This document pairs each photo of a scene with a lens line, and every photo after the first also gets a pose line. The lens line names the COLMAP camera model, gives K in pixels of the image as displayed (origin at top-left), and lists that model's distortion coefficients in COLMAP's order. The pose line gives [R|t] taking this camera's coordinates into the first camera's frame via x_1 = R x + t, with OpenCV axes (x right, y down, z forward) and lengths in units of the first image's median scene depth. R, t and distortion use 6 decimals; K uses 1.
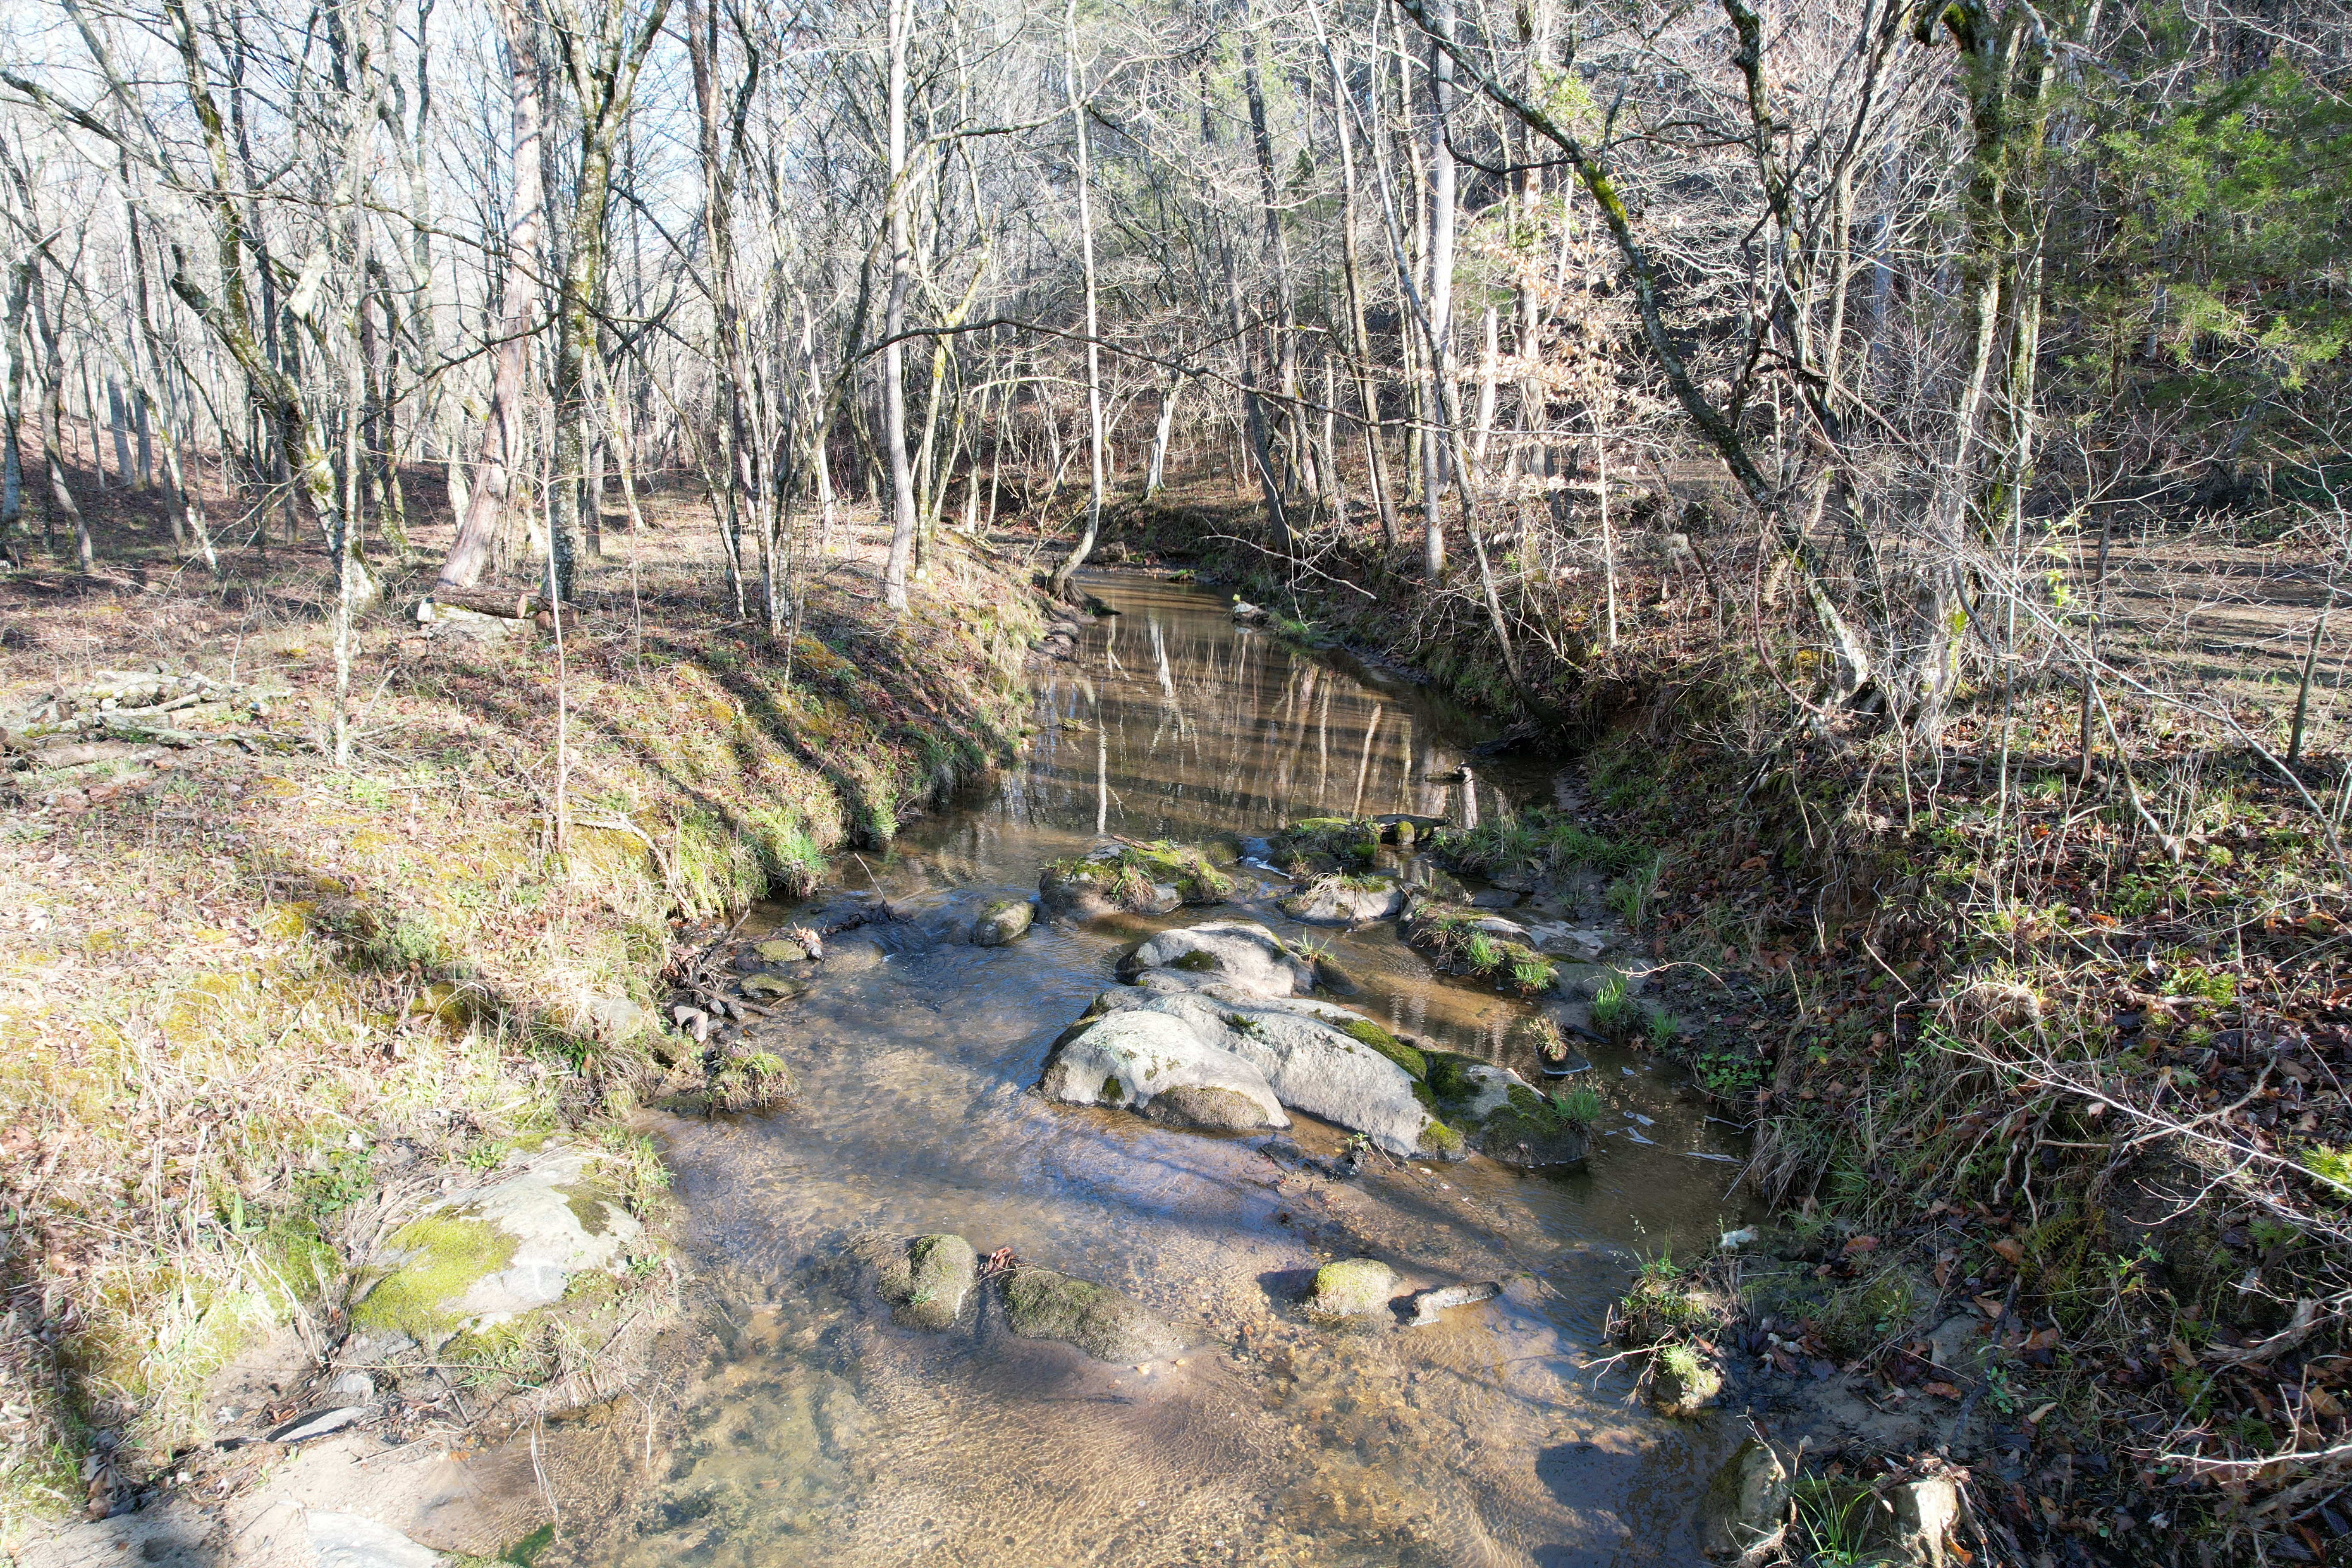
lens RADIAL K [[1543.4, 0, 1176.0], [0, 1543.4, 784.0], [0, 0, 1]] dist [-0.028258, 0.004007]
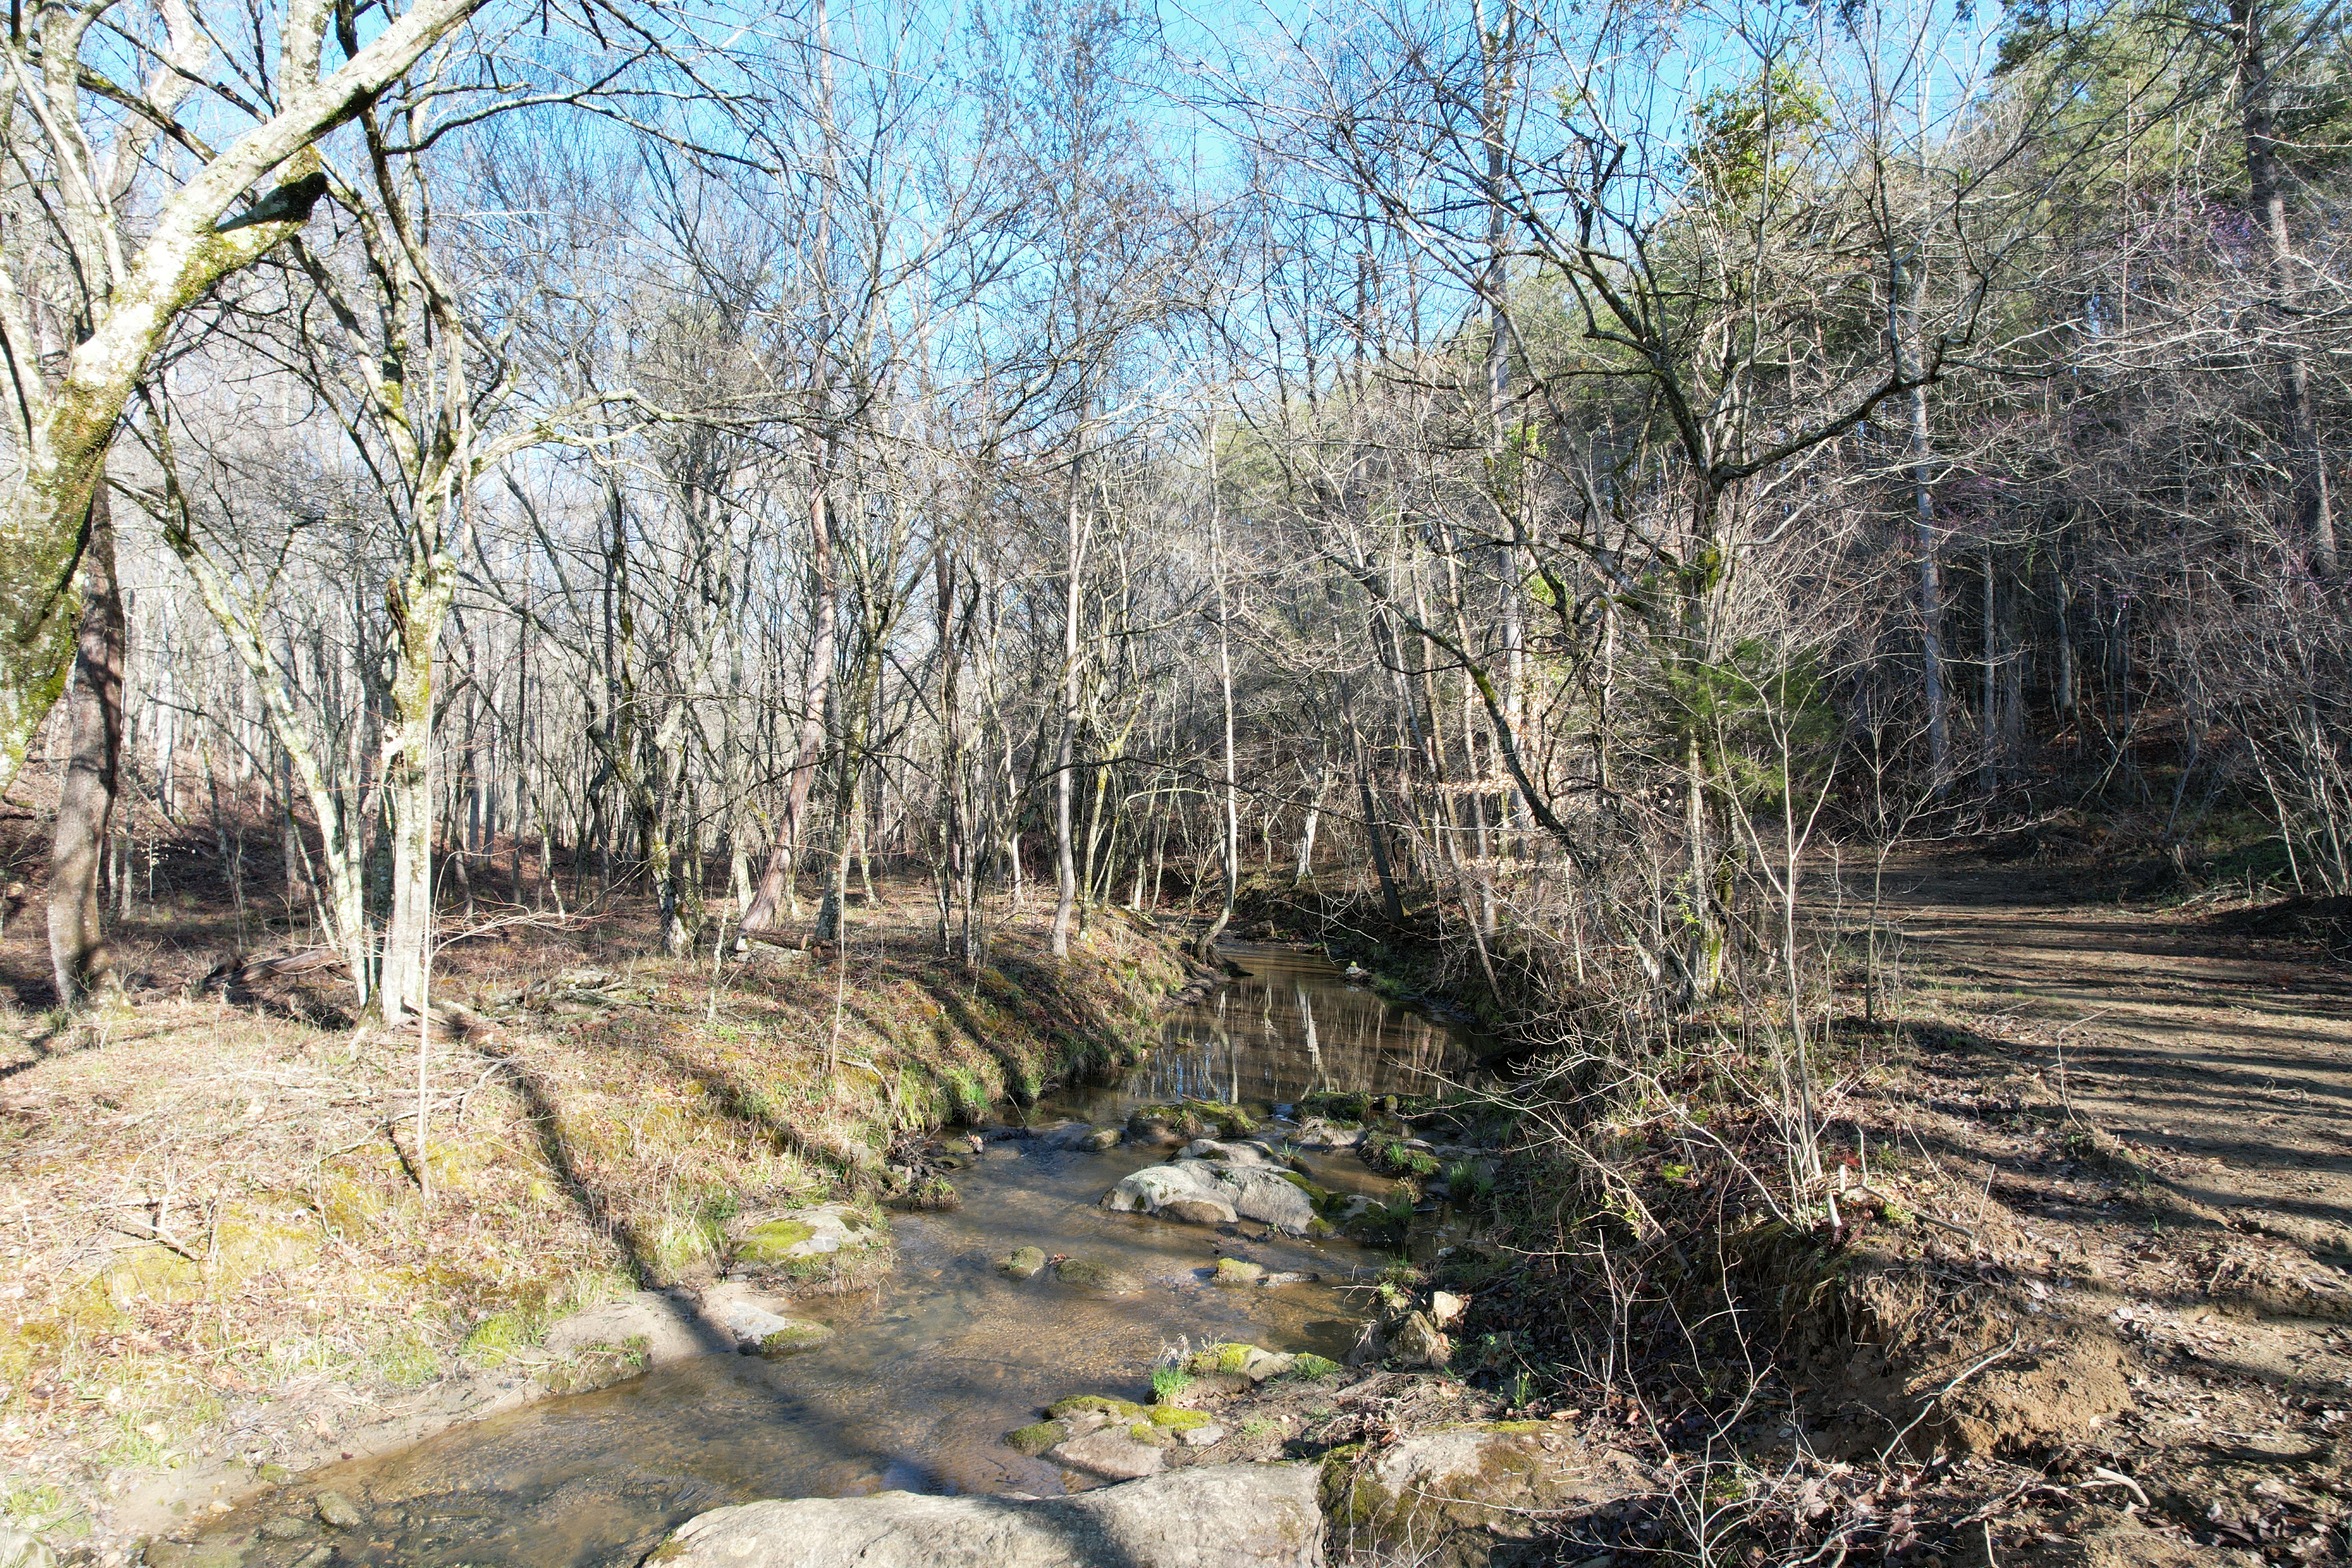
lens RADIAL K [[1543.4, 0, 1176.0], [0, 1543.4, 784.0], [0, 0, 1]] dist [-0.028258, 0.004007]
pose [[0.991735, -0.004969, -0.128208, 0.140286], [-0.027226, 0.968342, -0.248139, 0.108187], [0.125382, 0.249578, 0.960203, -0.481324]]
